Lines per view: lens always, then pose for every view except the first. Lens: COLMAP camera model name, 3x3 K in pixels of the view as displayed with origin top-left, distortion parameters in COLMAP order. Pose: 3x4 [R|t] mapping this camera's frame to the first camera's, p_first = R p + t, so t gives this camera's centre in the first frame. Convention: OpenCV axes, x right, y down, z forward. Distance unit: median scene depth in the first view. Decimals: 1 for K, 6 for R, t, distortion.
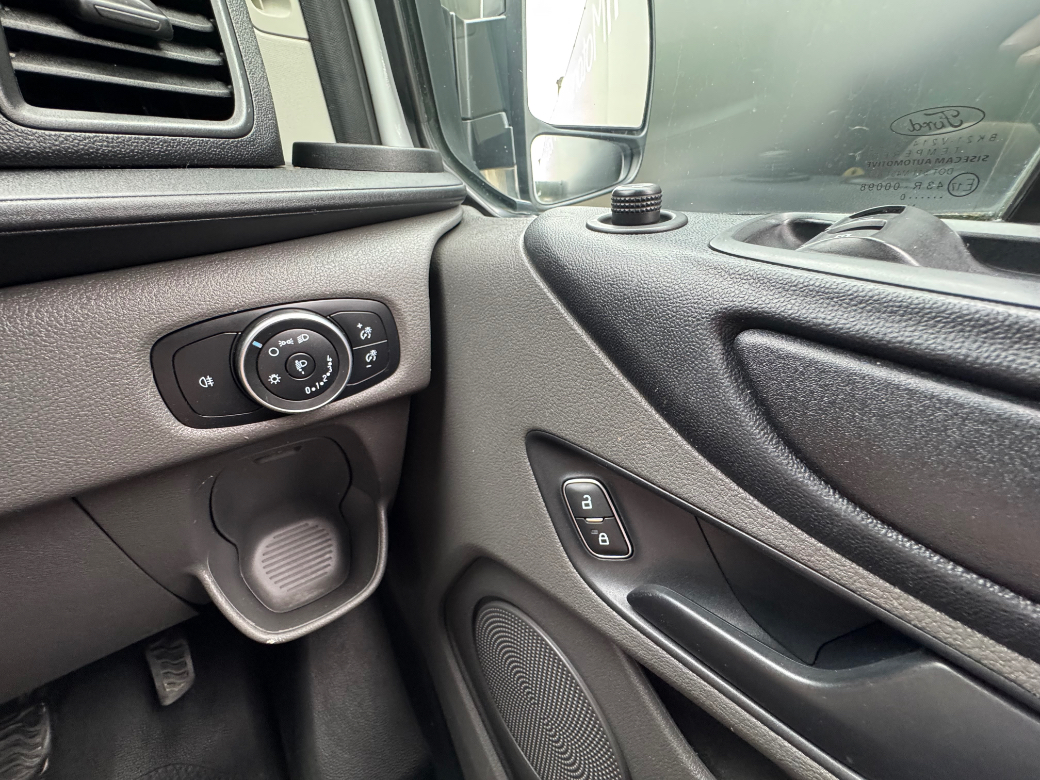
lens RADIAL K [[415.8, 0, 520.0], [0, 415.8, 390.0], [0, 0, 1]] dist [-0.002519, -0.000390]
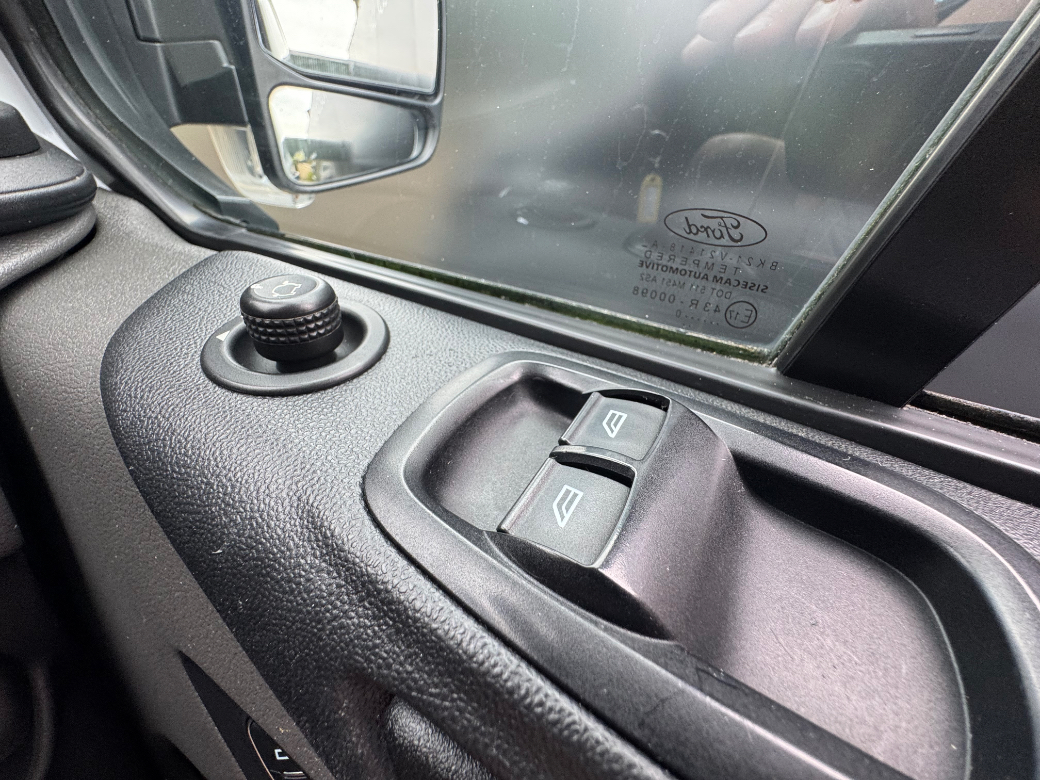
lens RADIAL K [[415.8, 0, 520.0], [0, 415.8, 390.0], [0, 0, 1]] dist [-0.002519, -0.000390]
pose [[0.939491, -0.074231, 0.334433, 0.154475], [0.035558, 0.992098, 0.120317, -0.171406], [-0.340722, -0.101146, 0.934708, 0.149553]]
